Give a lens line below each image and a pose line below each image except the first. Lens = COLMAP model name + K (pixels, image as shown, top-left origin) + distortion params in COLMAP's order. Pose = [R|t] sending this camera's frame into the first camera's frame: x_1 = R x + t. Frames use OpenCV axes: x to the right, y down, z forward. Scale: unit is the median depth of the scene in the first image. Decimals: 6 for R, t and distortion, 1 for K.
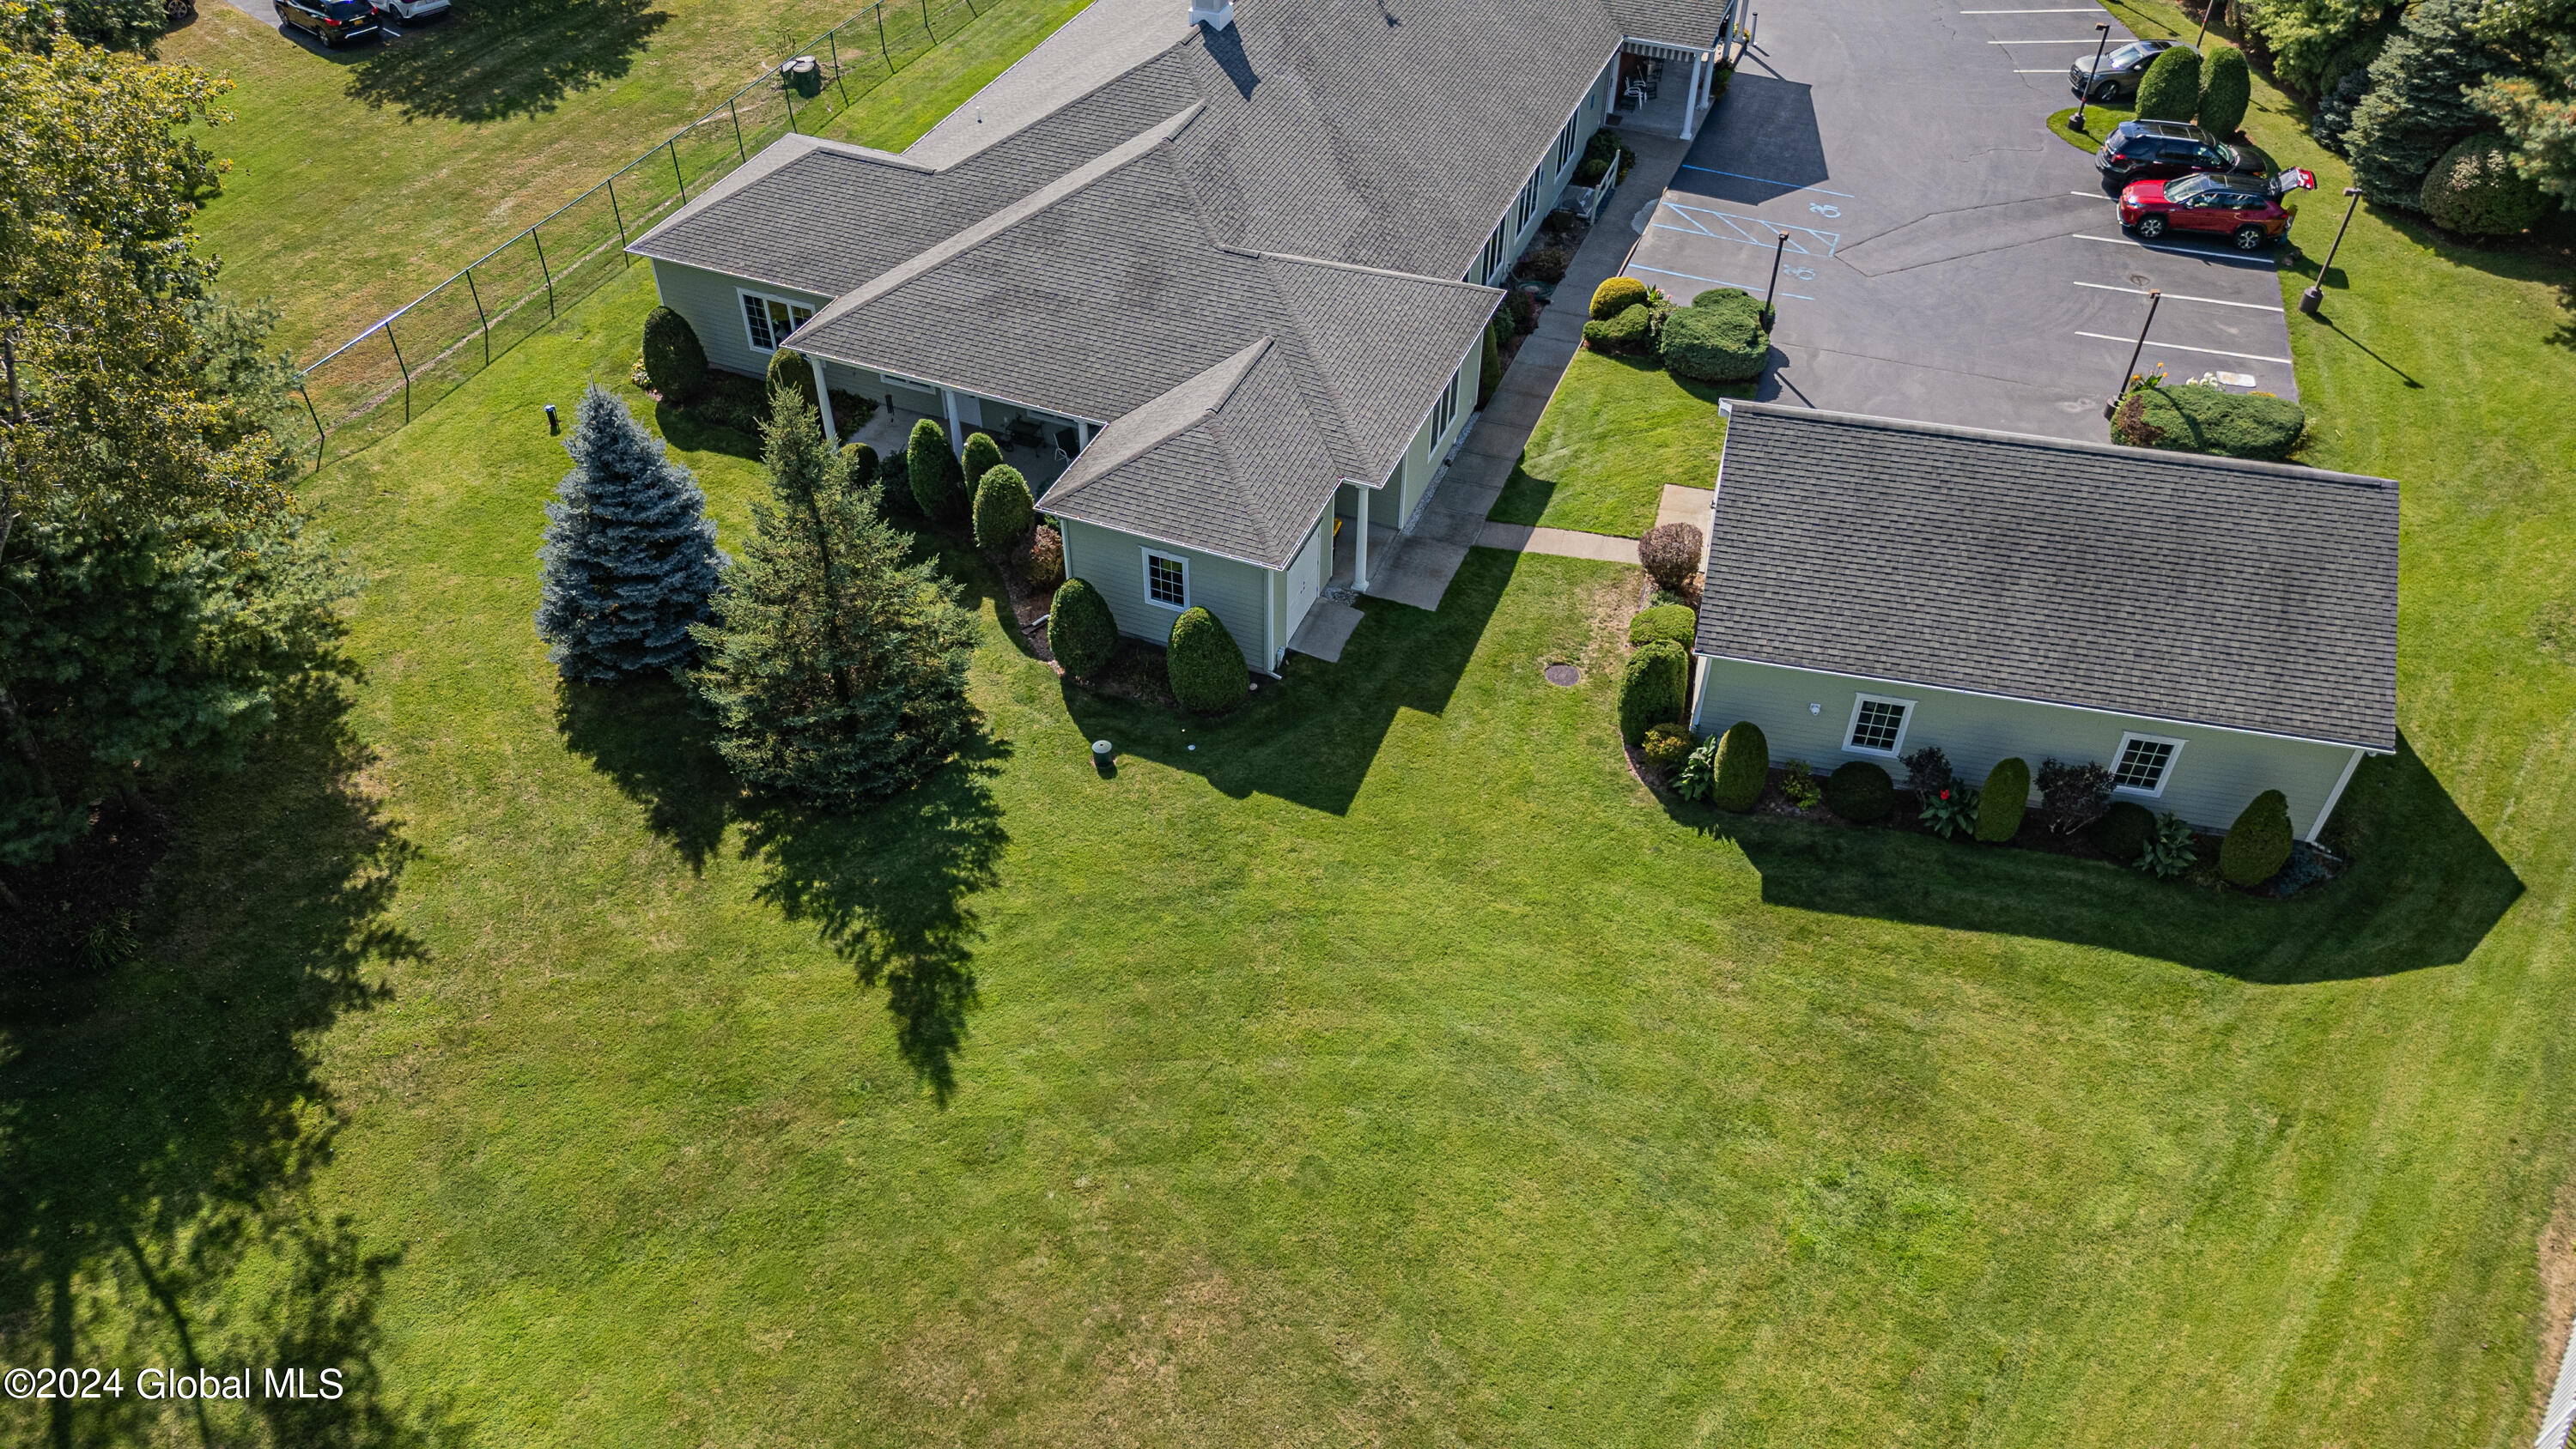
lens RADIAL K [[1803.3, 0, 1297.6], [0, 1803.3, 725.6], [0, 0, 1]] dist [0.060192, -0.065415]
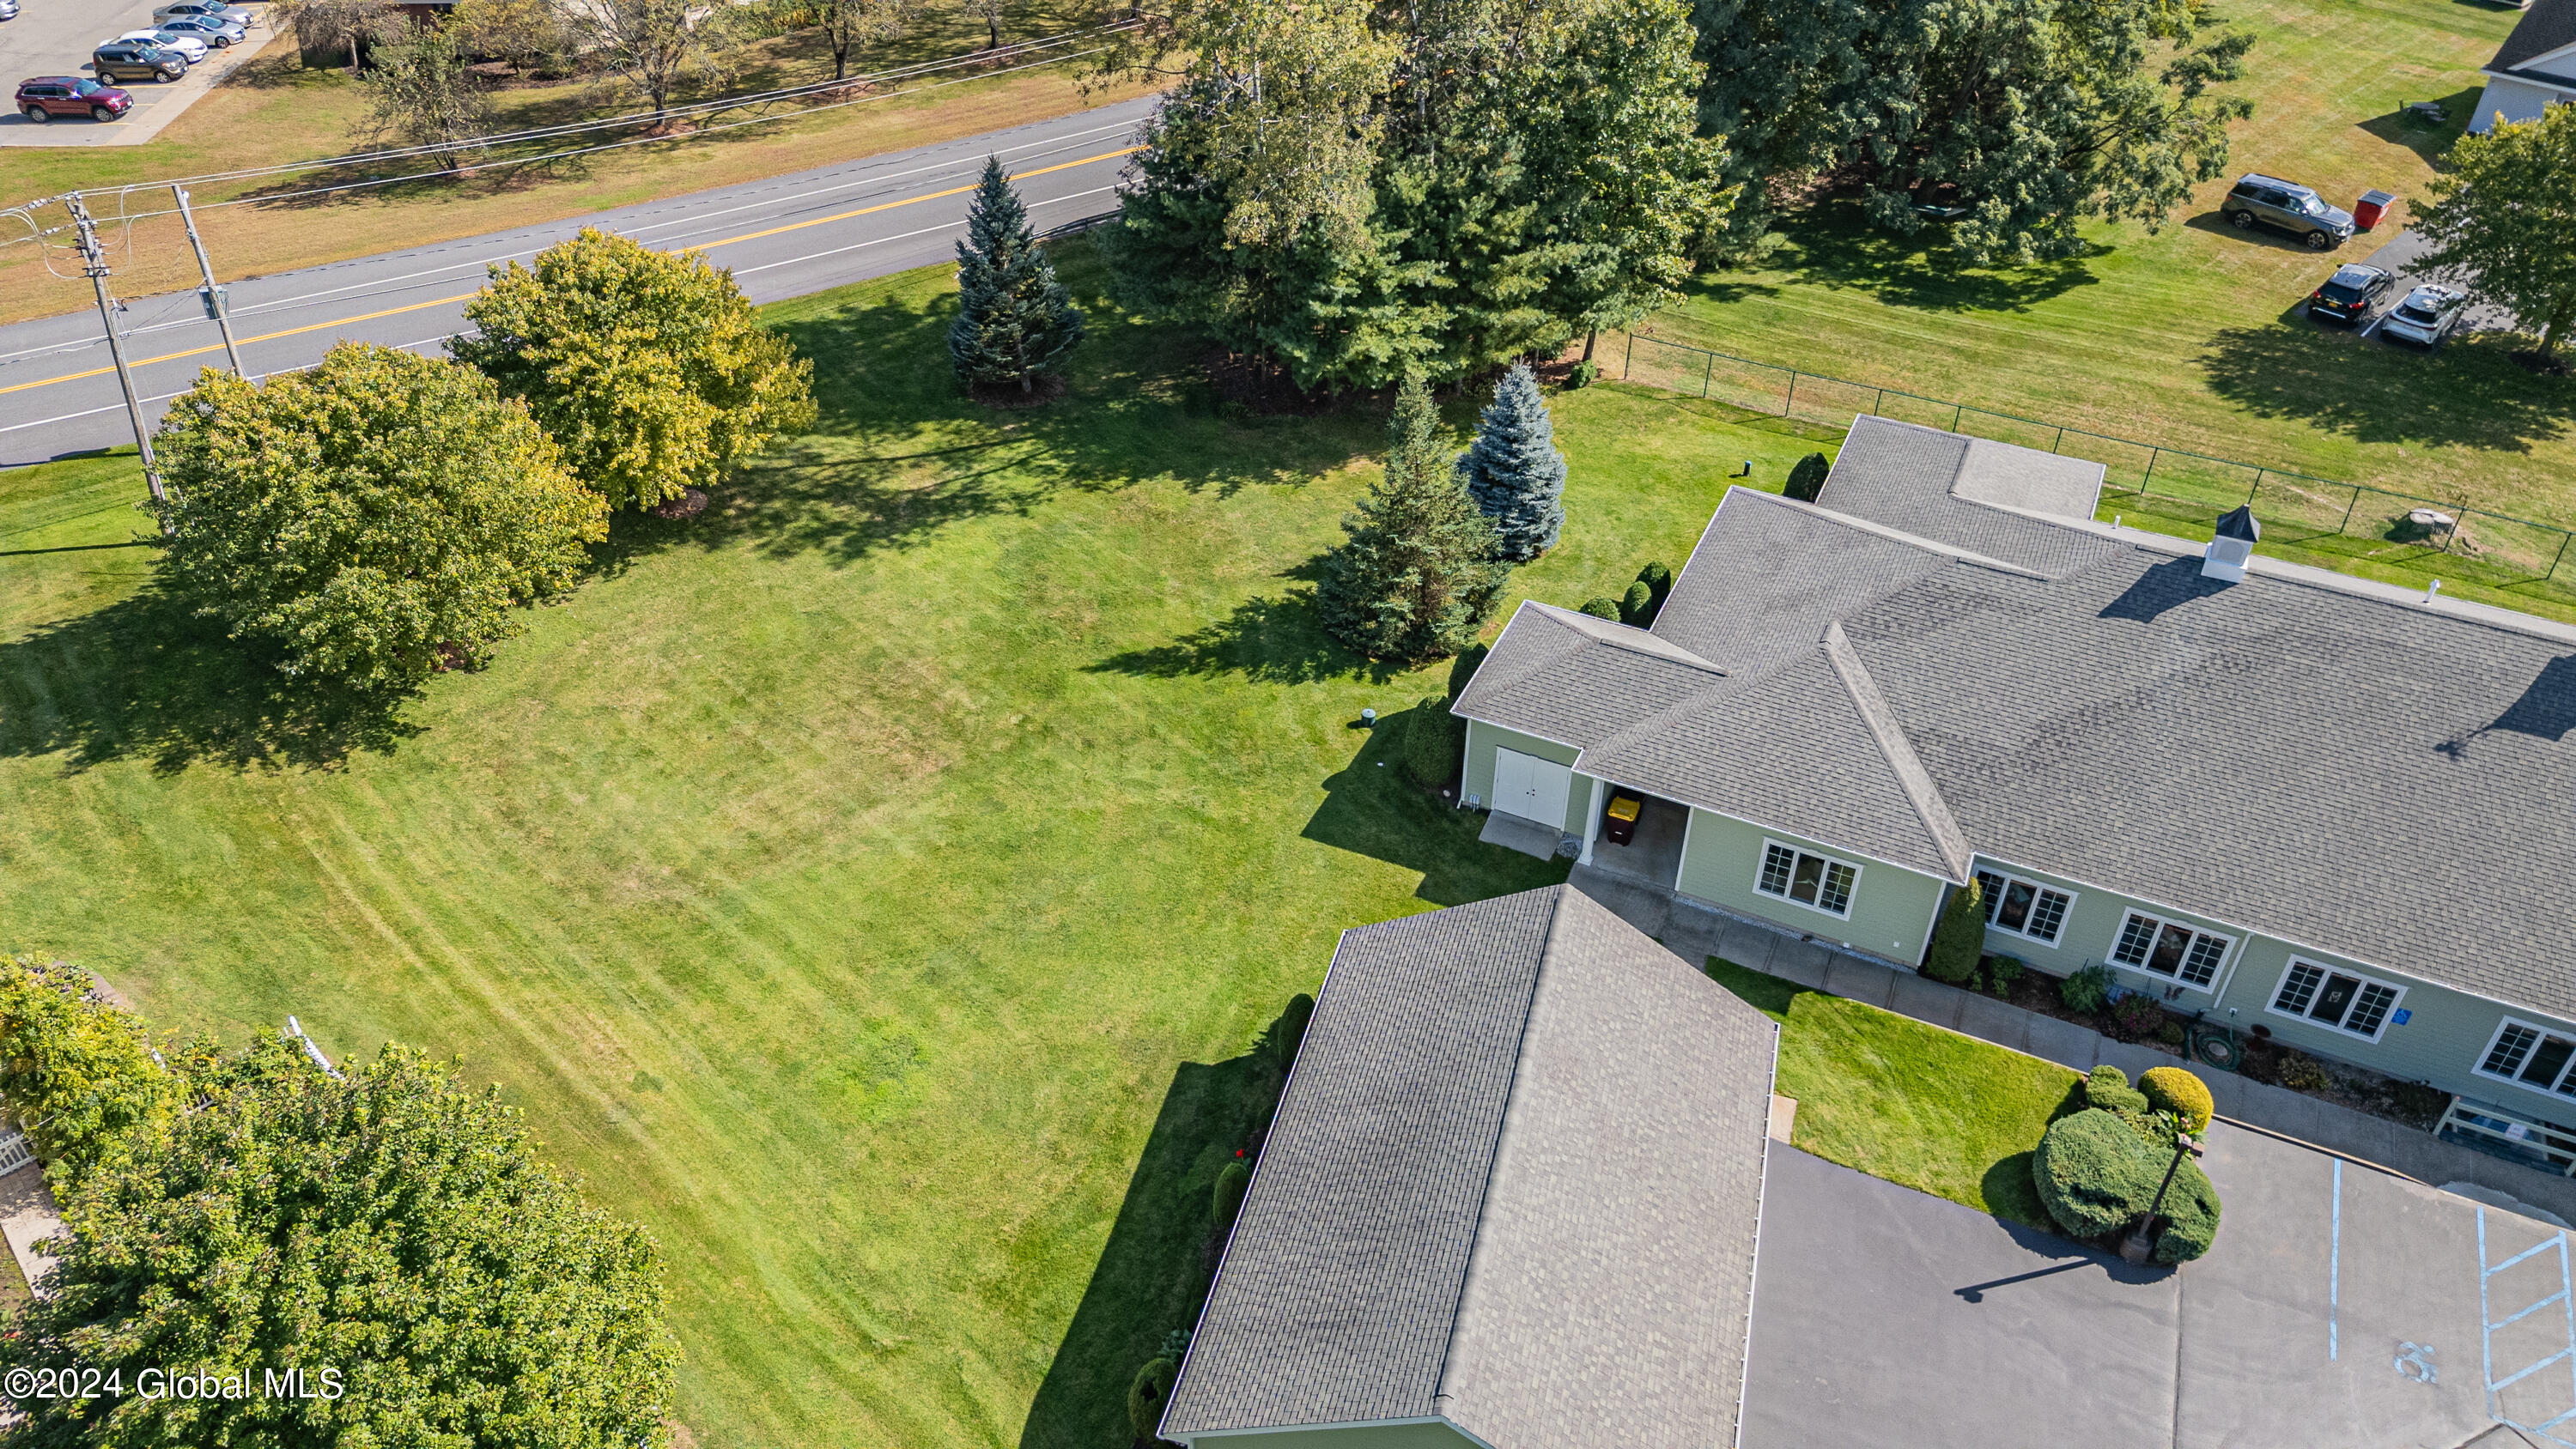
lens RADIAL K [[1803.3, 0, 1286.2], [0, 1803.3, 724.9], [0, 0, 1]] dist [0.060192, -0.065415]
pose [[-0.074950, 0.602812, -0.794355, 1.043269], [-0.671644, 0.558289, 0.487040, -0.641164], [0.737073, 0.570027, 0.363031, 0.481938]]
